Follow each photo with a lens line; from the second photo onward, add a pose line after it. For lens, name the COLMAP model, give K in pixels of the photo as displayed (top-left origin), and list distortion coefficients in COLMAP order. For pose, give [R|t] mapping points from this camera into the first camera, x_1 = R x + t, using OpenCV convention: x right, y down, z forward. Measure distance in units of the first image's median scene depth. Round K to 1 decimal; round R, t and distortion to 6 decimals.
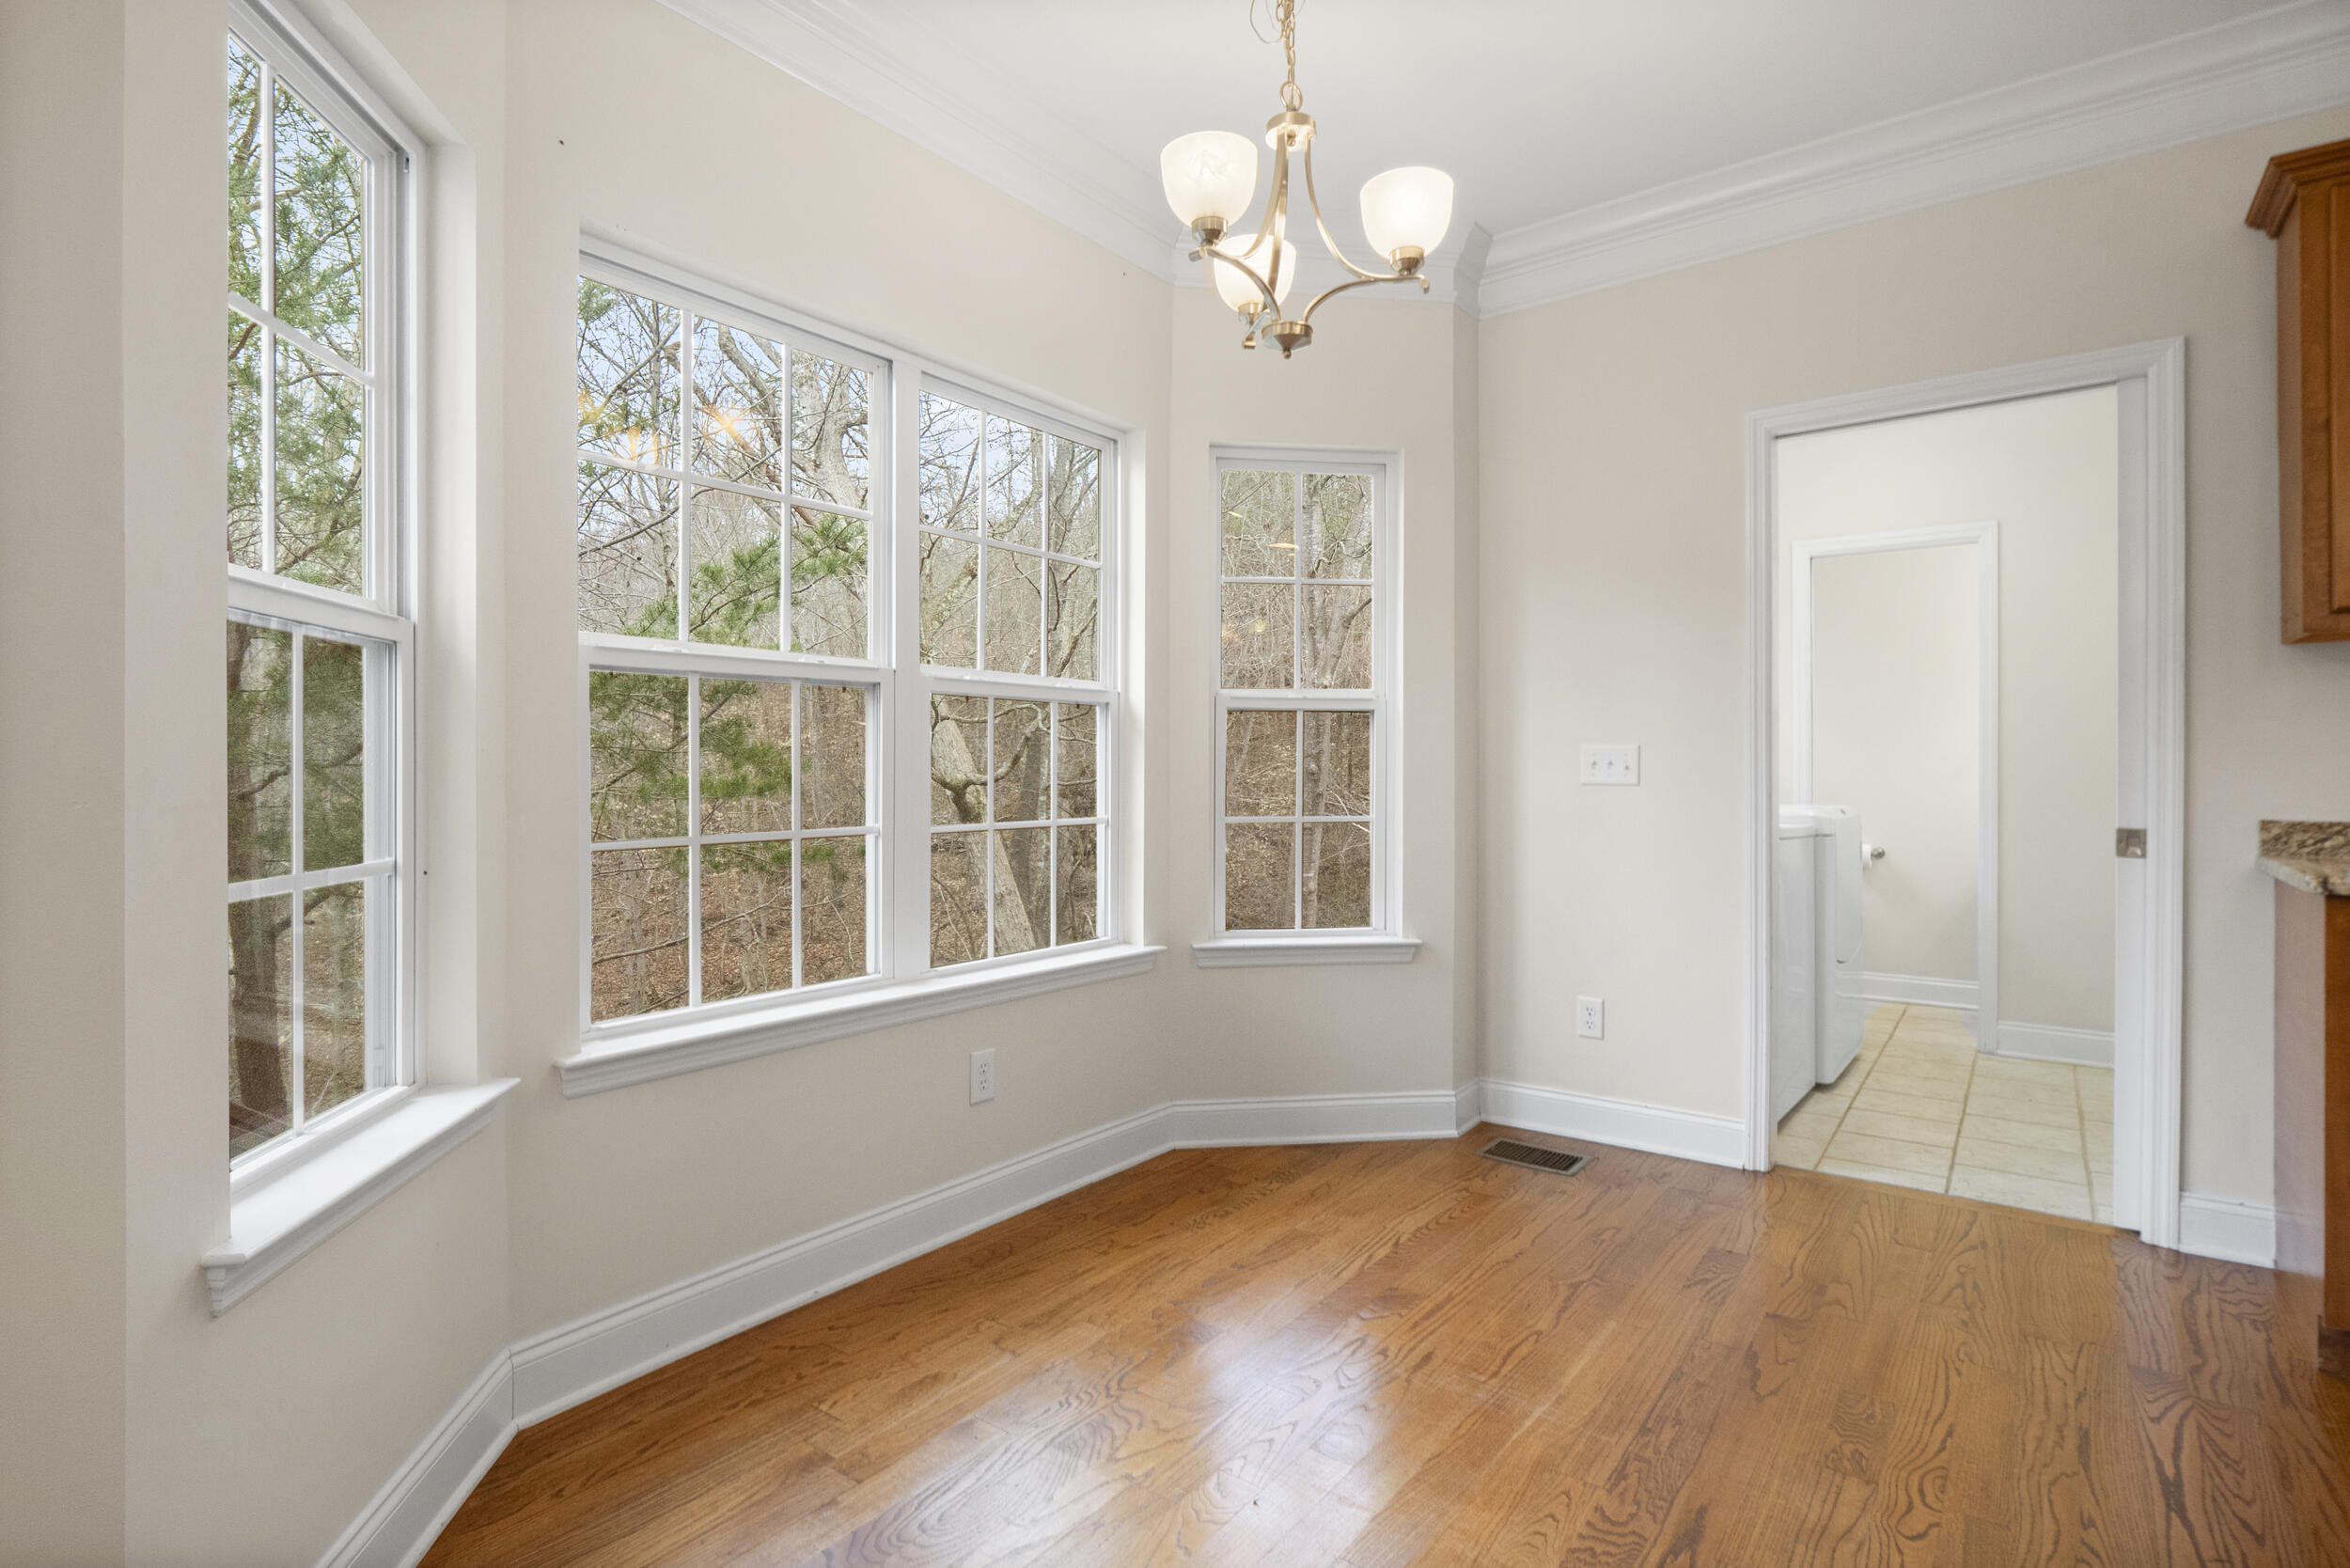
lens RADIAL K [[1149.6, 0, 1168.4], [0, 1149.6, 773.1], [0, 0, 1]] dist [-0.005588, -0.000853]
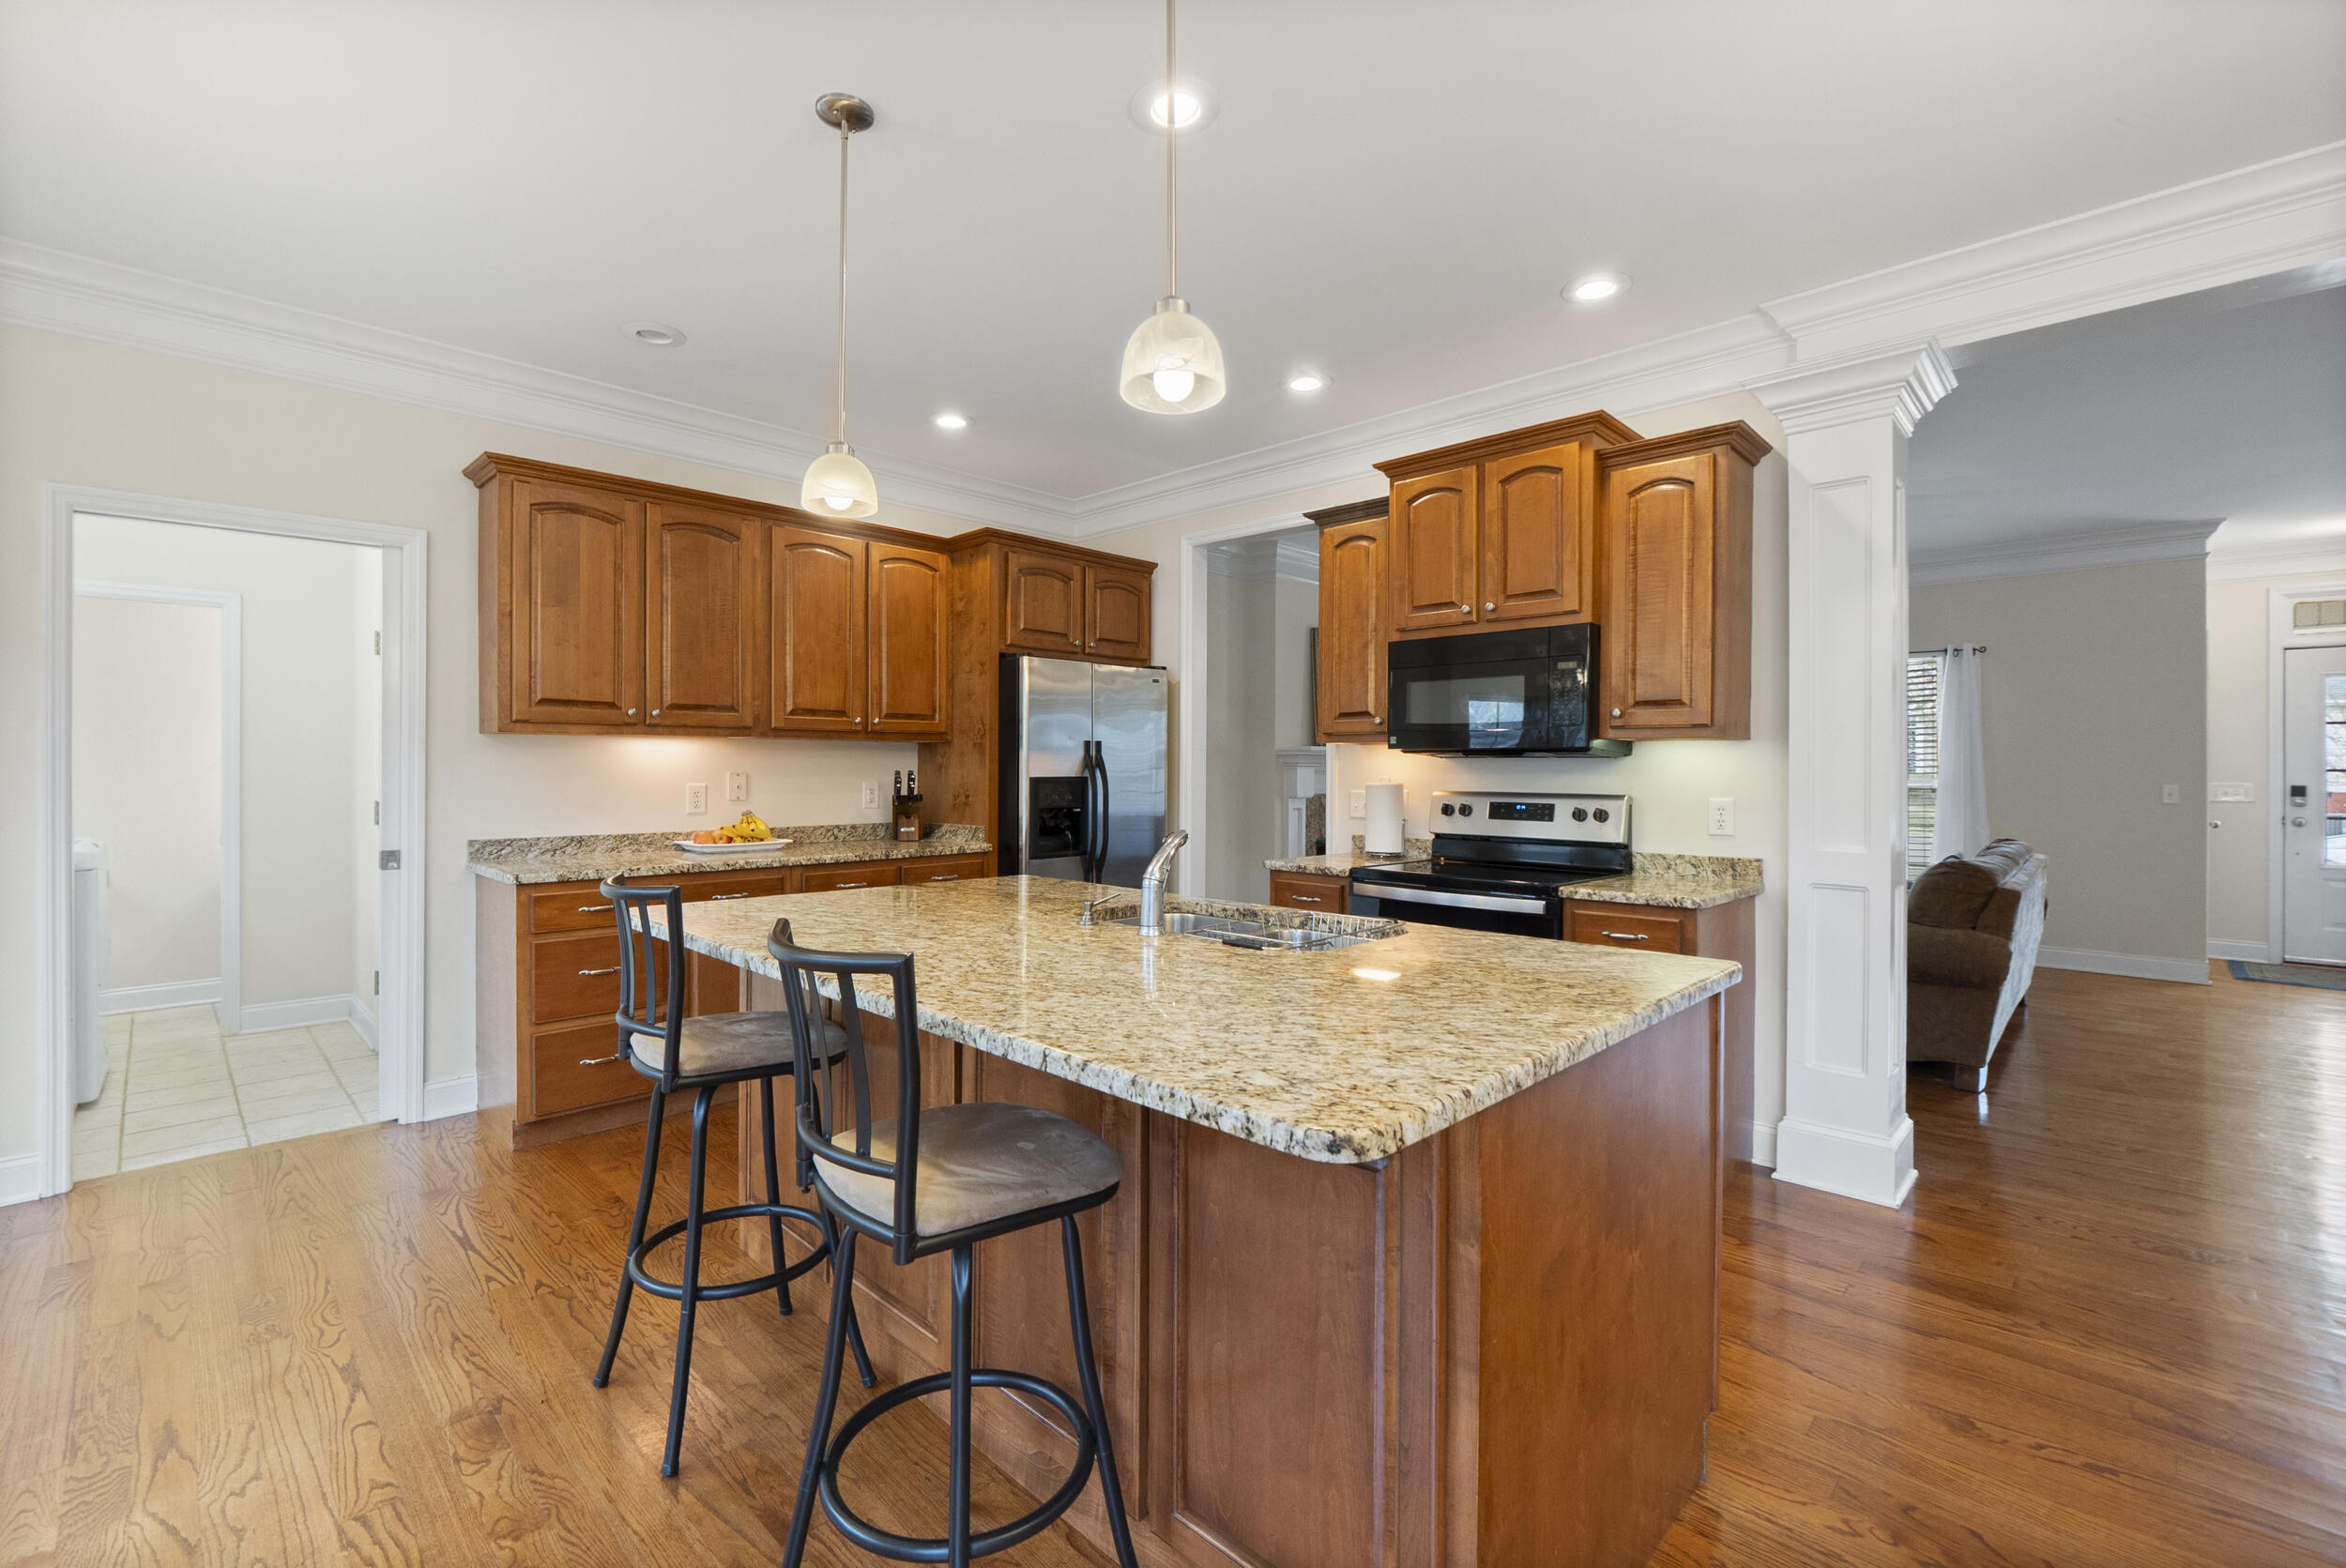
lens RADIAL K [[998.3, 0, 1167.3], [0, 998.3, 769.8], [0, 0, 1]] dist [-0.000227, 0.000154]
pose [[0.123296, -0.000981, 0.992369, -0.343302], [-0.003137, 0.999994, 0.001378, -0.065268], [-0.992365, -0.003283, 0.123292, -0.170695]]
